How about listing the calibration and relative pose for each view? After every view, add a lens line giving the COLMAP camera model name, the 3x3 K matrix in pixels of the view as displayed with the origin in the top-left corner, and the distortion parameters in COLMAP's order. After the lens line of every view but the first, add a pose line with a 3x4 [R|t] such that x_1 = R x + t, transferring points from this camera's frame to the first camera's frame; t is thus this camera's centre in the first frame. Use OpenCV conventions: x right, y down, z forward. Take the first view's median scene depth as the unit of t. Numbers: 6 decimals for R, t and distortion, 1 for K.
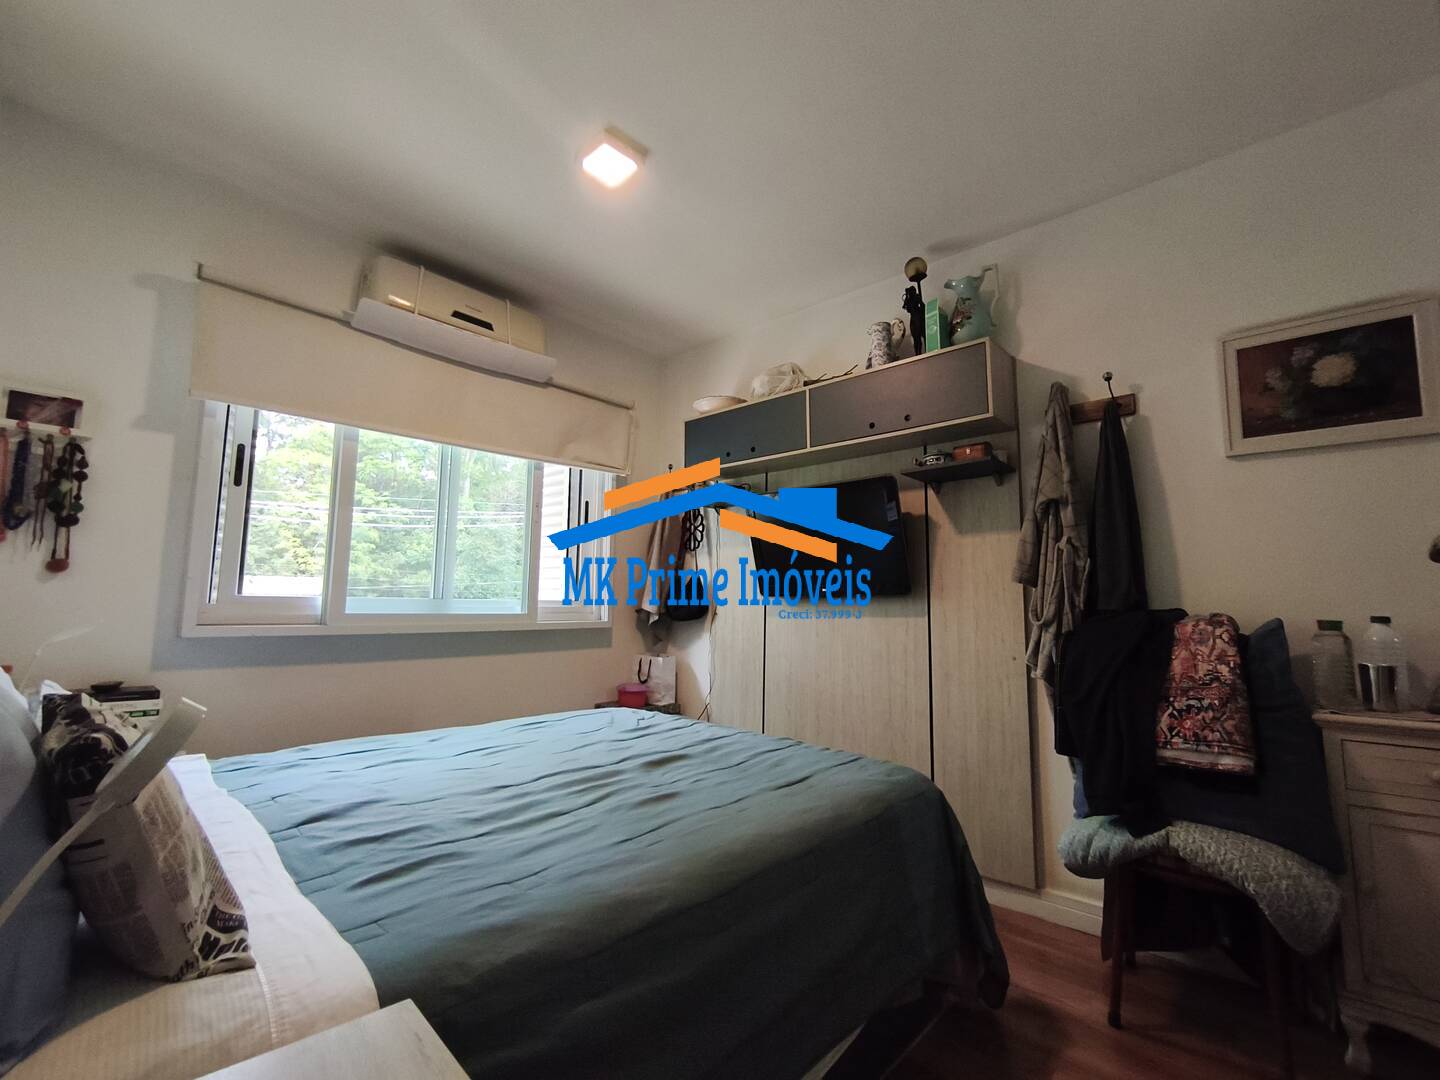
lens RADIAL K [[647.9, 0, 719.6], [0, 647.9, 536.1], [0, 0, 1]] dist [0.000361, 0.001274]
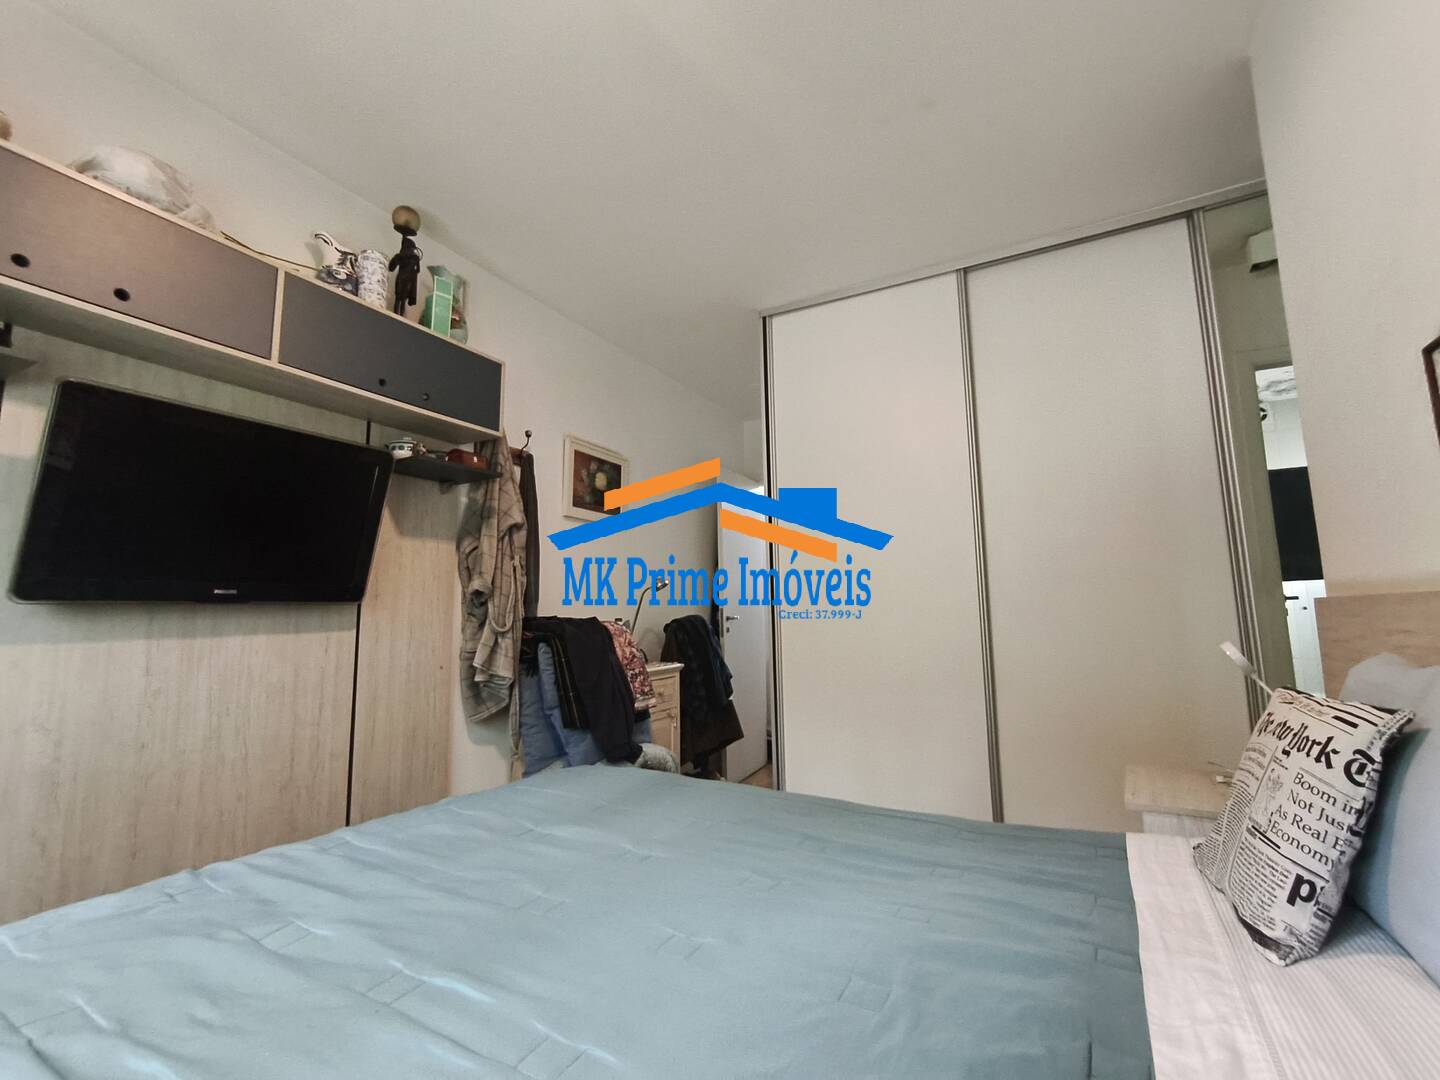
lens RADIAL K [[647.9, 0, 719.6], [0, 647.9, 536.1], [0, 0, 1]] dist [0.000361, 0.001274]
pose [[-0.249031, 0.119862, 0.961050, -0.615432], [-0.087802, 0.985432, -0.145654, 0.092161], [-0.964507, -0.120655, -0.234879, 0.809623]]
